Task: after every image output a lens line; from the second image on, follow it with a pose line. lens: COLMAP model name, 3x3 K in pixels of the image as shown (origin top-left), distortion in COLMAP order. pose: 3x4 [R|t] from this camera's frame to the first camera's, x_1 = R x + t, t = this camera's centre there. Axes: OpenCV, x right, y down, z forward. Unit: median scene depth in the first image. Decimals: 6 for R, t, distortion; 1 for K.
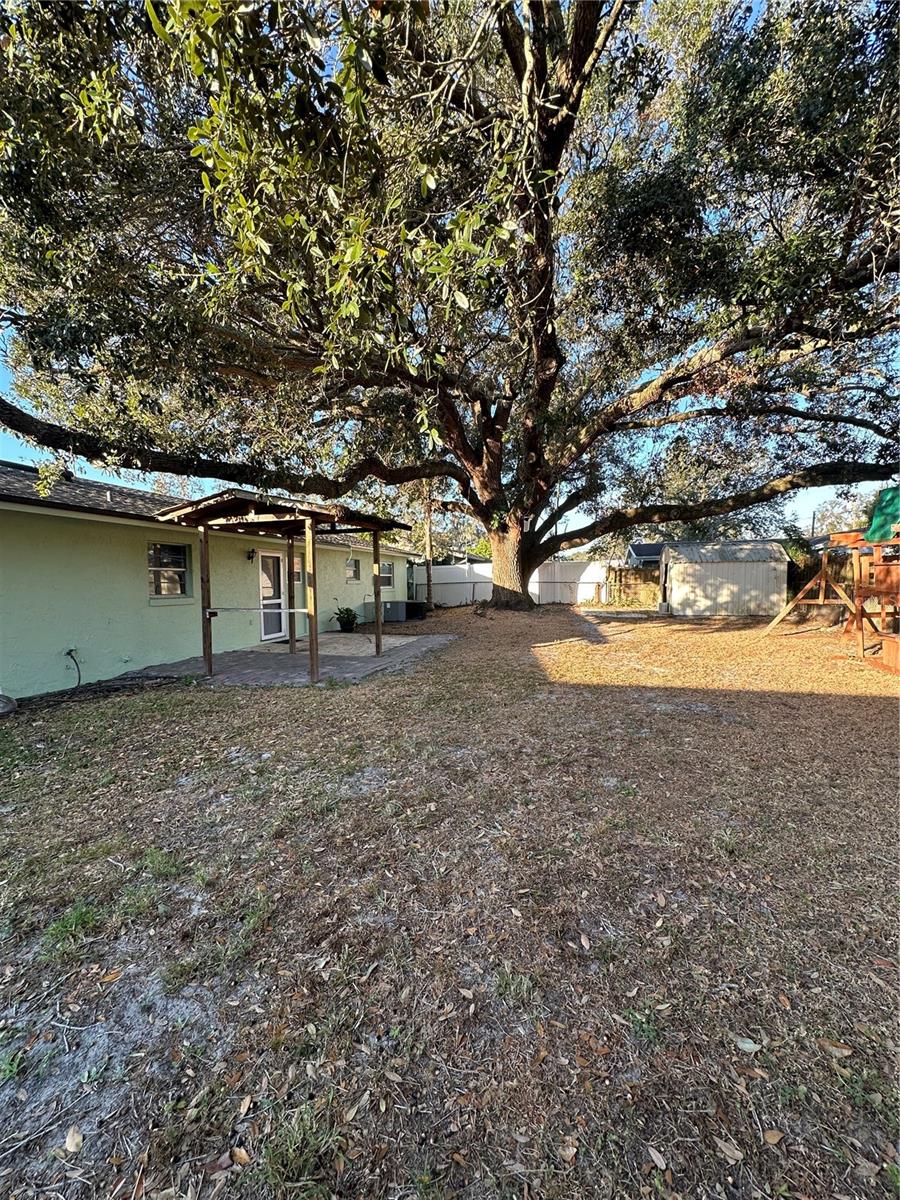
lens RADIAL K [[479.3, 0, 449.5], [0, 479.3, 594.2], [0, 0, 1]] dist [-0.001543, -0.000163]
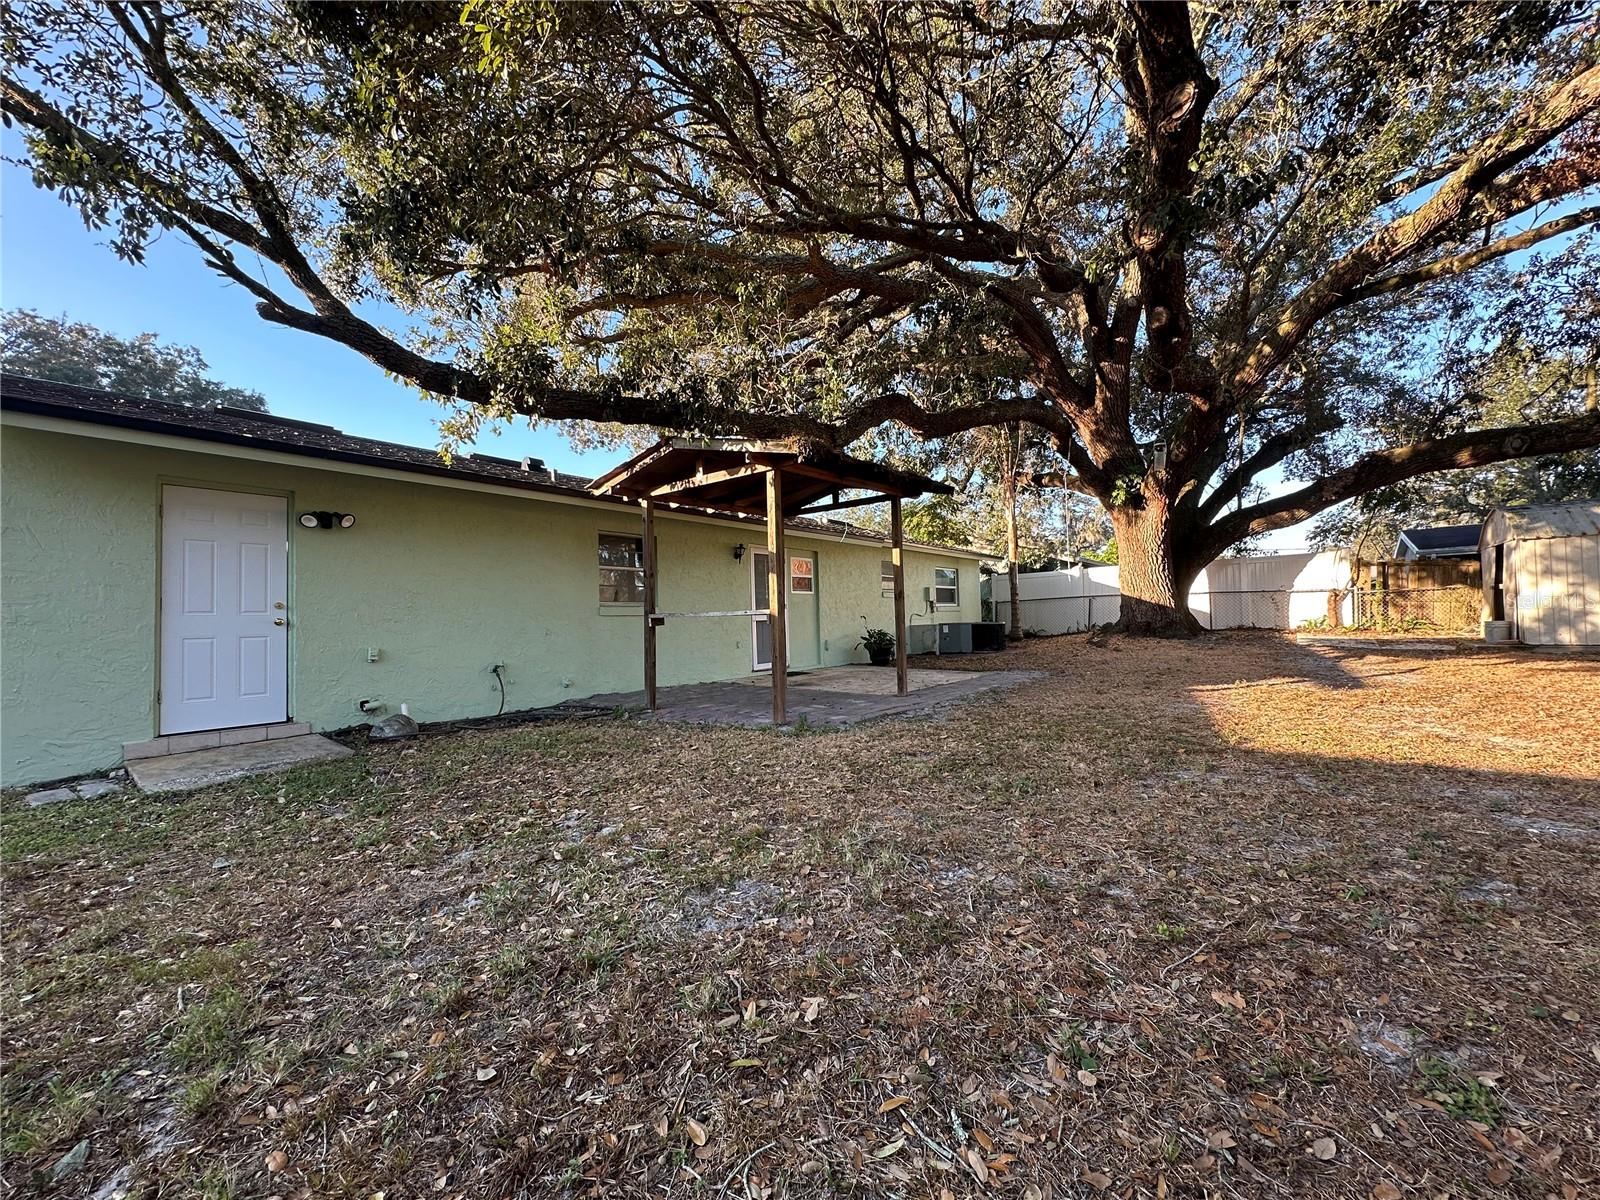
lens RADIAL K [[639.0, 0, 799.7], [0, 639.0, 593.7], [0, 0, 1]] dist [-0.001543, -0.000163]
pose [[0.921381, -0.024520, -0.387886, 0.075498], [0.002082, 0.998305, -0.058162, 0.060300], [0.388655, 0.052781, 0.919870, 0.224501]]
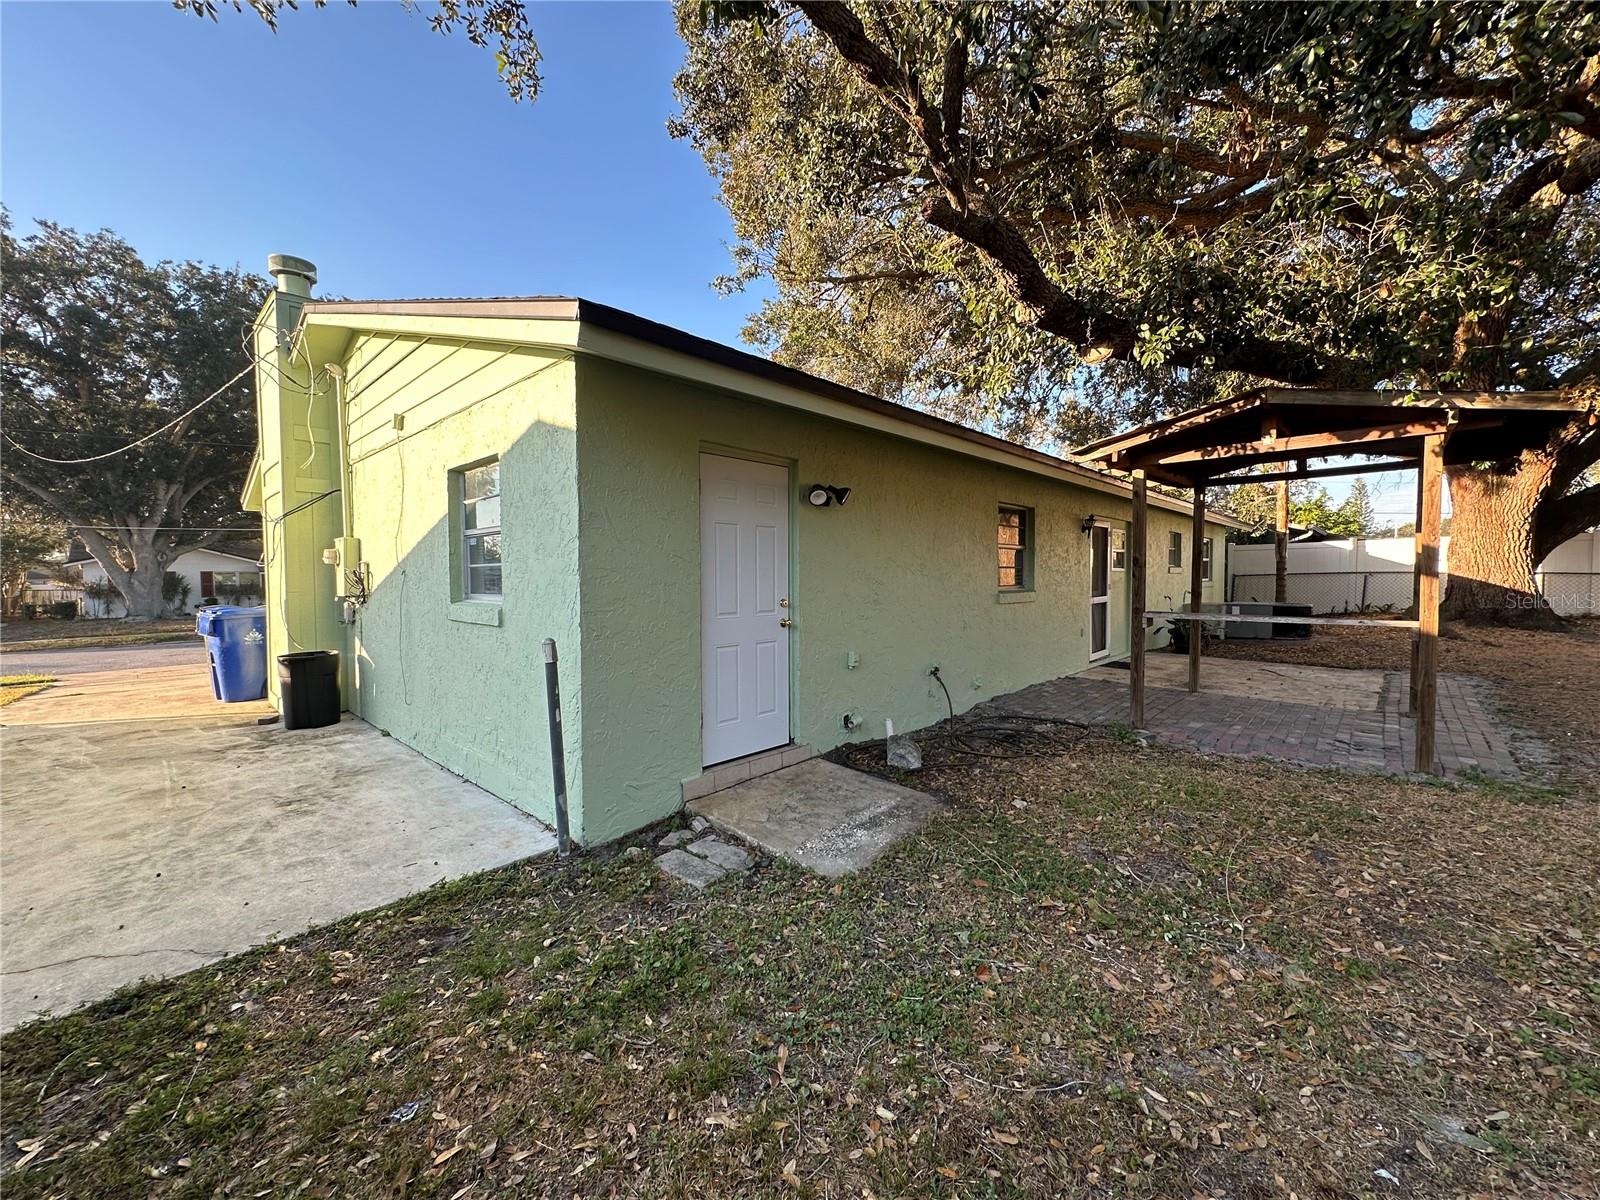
lens RADIAL K [[639.0, 0, 799.7], [0, 639.0, 593.7], [0, 0, 1]] dist [-0.001543, -0.000163]
pose [[0.885068, 0.023794, -0.464853, -0.556178], [-0.019719, 0.999713, 0.013626, 0.006092], [0.465044, -0.002893, 0.885283, 0.138283]]
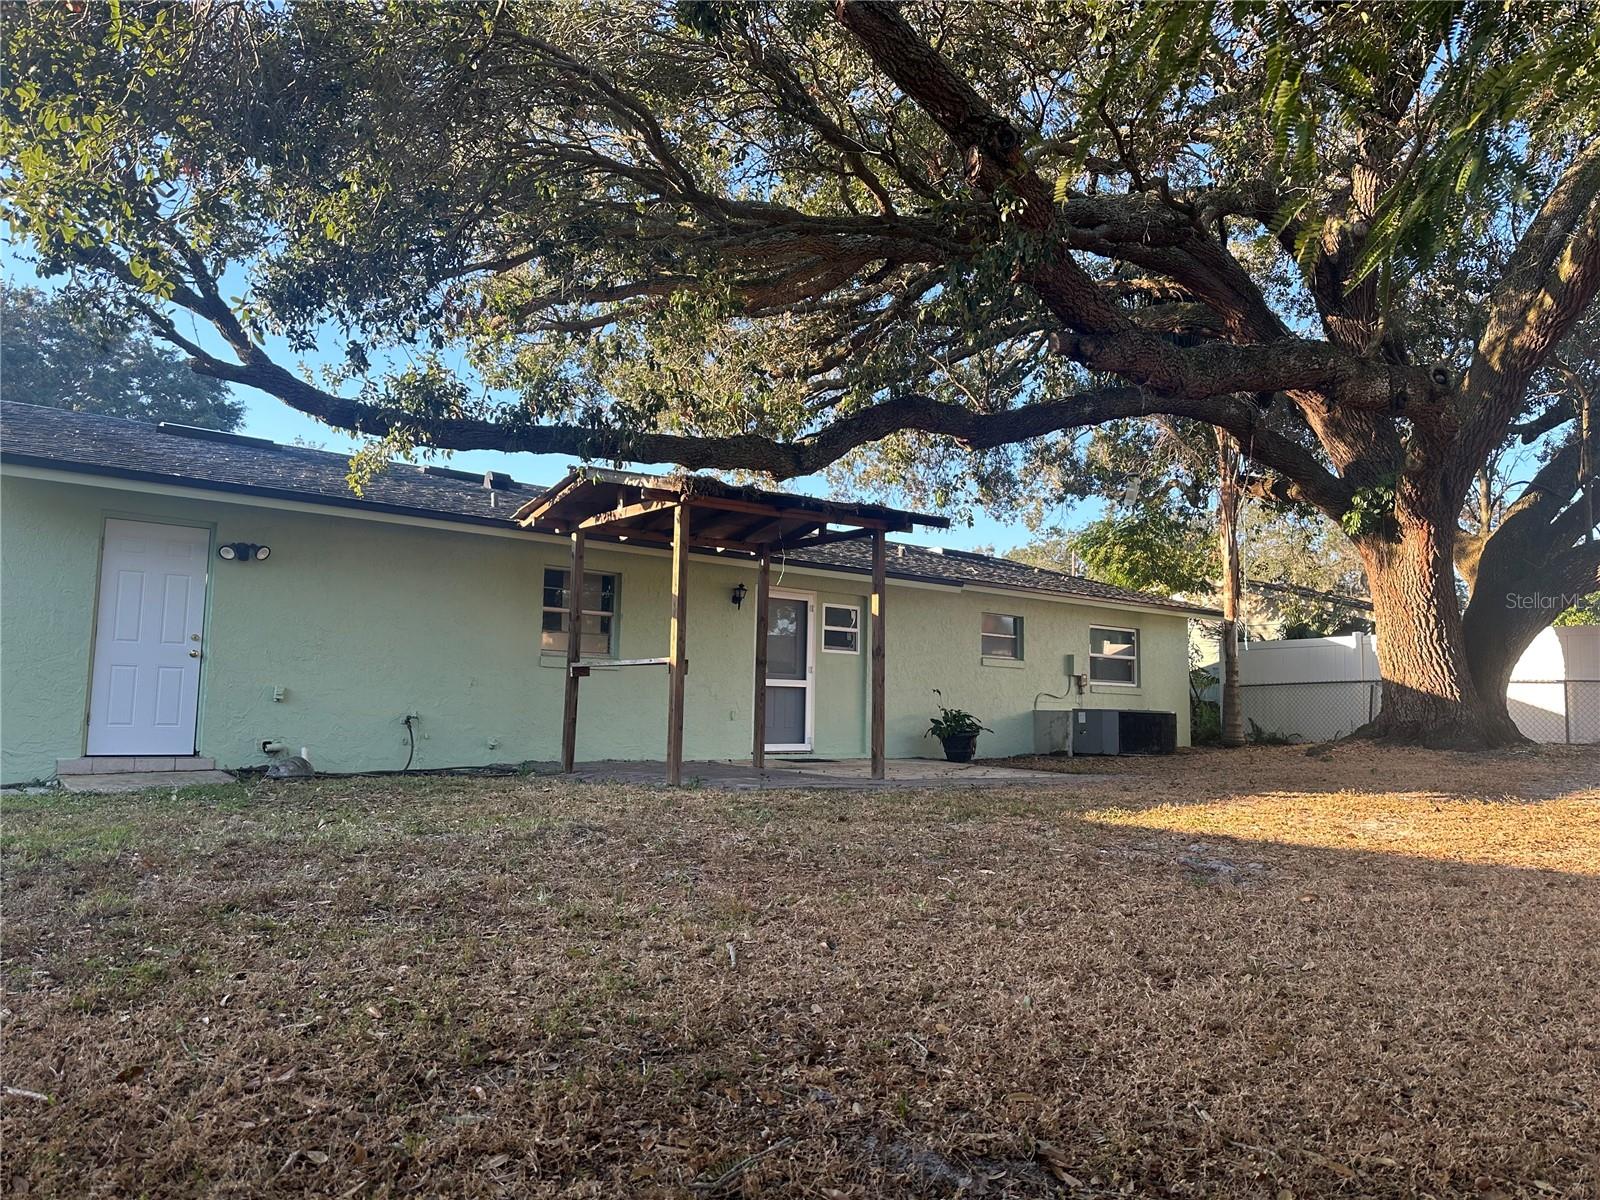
lens RADIAL K [[1115.2, 0, 800.0], [0, 1115.2, 600.0], [0, 0, 1]] dist [0.107004, -0.143190]
pose [[0.813375, -0.027267, -0.581101, 0.629492], [-0.047988, 0.992352, -0.113733, 0.108547], [0.579758, 0.120393, 0.805845, -0.014051]]
